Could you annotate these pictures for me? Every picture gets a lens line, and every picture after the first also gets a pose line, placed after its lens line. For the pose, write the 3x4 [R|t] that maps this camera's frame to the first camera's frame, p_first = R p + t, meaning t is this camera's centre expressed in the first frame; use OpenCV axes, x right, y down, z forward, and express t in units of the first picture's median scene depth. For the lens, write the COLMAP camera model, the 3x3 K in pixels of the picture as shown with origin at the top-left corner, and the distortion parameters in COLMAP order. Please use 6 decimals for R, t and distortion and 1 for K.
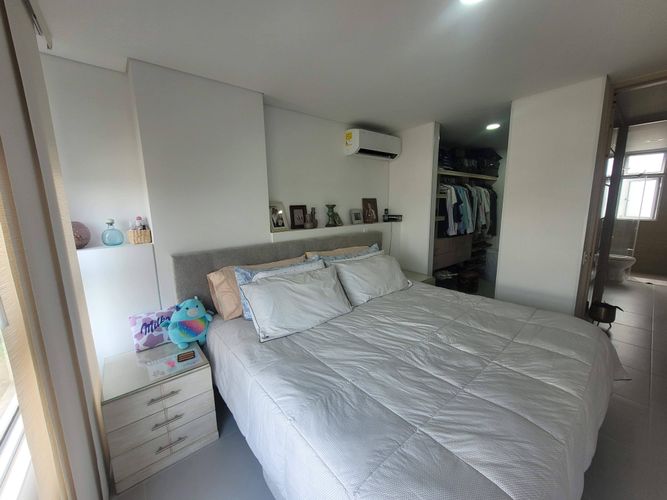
lens RADIAL K [[264.5, 0, 331.9], [0, 264.5, 251.3], [0, 0, 1]] dist [0.000585, 0.000234]
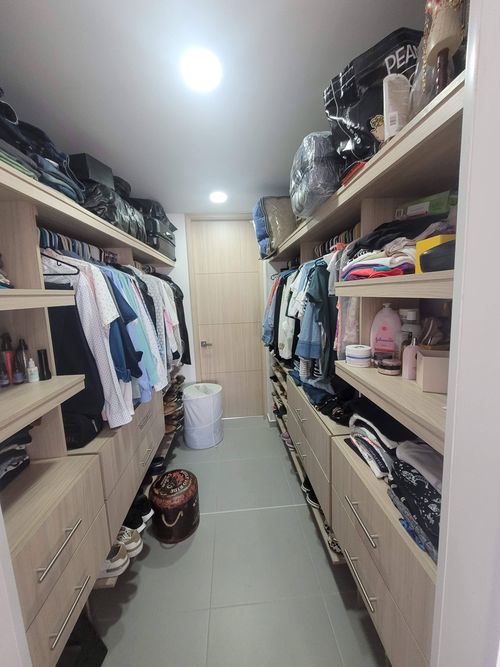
lens RADIAL K [[264.5, 0, 248.5], [0, 264.5, 332.7], [0, 0, 1]] dist [0.000585, 0.000234]
pose [[0.594345, -0.121379, 0.794998, 0.300883], [0.160548, 0.986554, 0.030598, -0.145824], [-0.788022, 0.109450, 0.605840, 0.664011]]
